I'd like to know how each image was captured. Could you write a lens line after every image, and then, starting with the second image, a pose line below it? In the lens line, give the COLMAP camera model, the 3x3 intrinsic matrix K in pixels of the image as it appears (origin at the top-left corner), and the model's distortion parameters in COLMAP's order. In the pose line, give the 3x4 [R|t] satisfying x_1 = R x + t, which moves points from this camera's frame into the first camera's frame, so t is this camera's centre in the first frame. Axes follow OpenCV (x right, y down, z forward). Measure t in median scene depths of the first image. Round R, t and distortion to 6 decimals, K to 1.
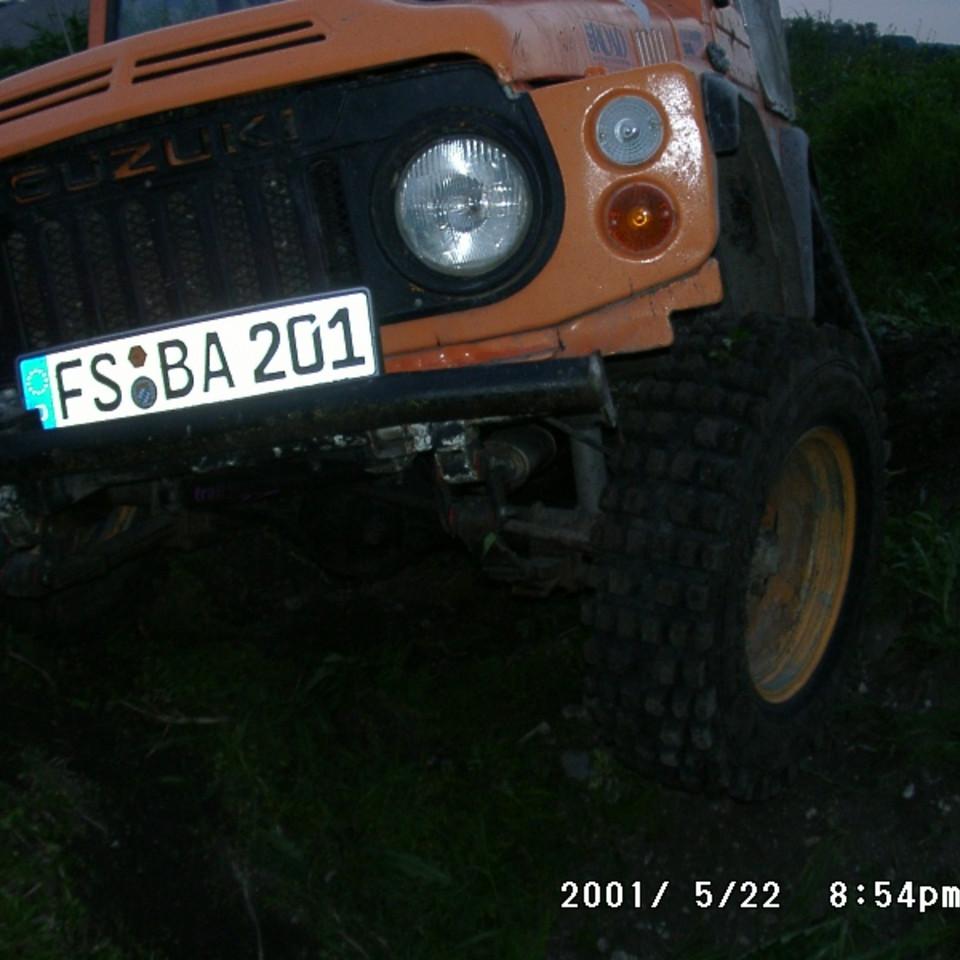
lens RADIAL K [[1583.8, 0, 479.8], [0, 1583.8, 495.4], [0, 0, 1]] dist [-0.149099, 0.097196]
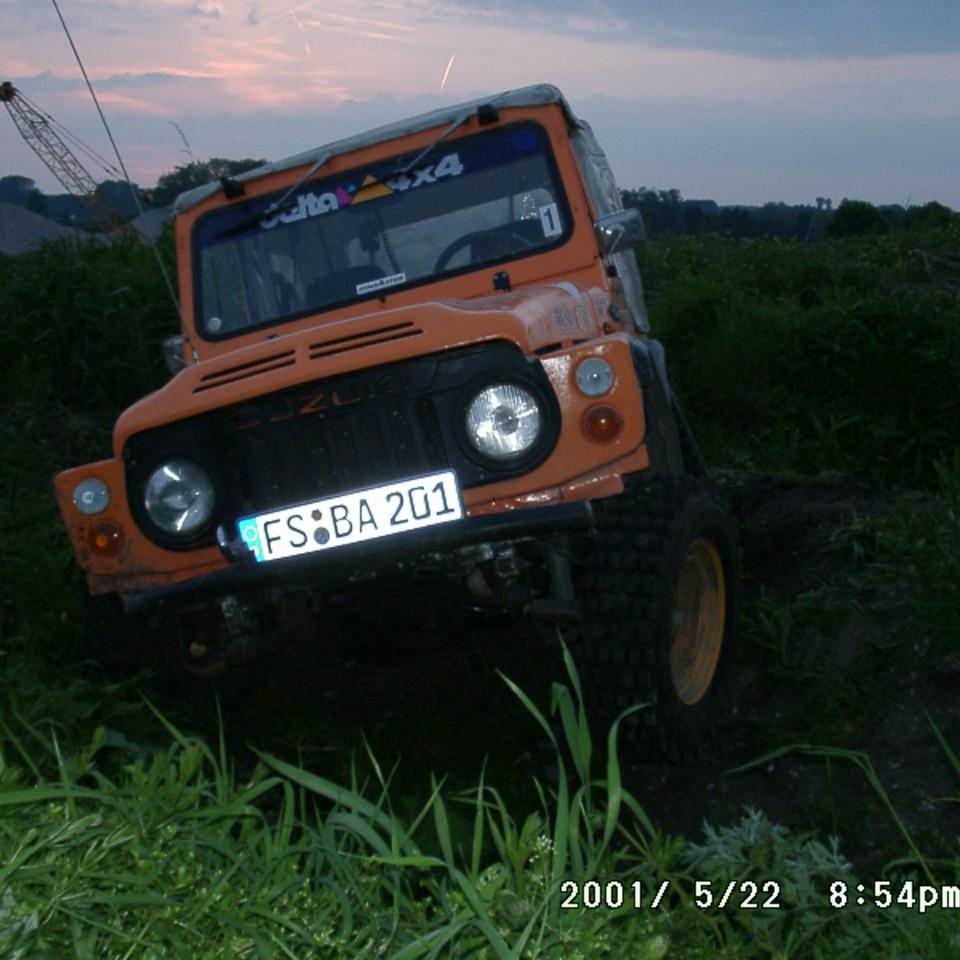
lens RADIAL K [[1583.8, 0, 479.8], [0, 1583.8, 495.4], [0, 0, 1]] dist [-0.149099, 0.097196]
pose [[0.992767, -0.050961, 0.108706, -0.229984], [0.062399, 0.992560, -0.104551, 0.083852], [-0.102569, 0.110578, 0.988561, -0.746702]]
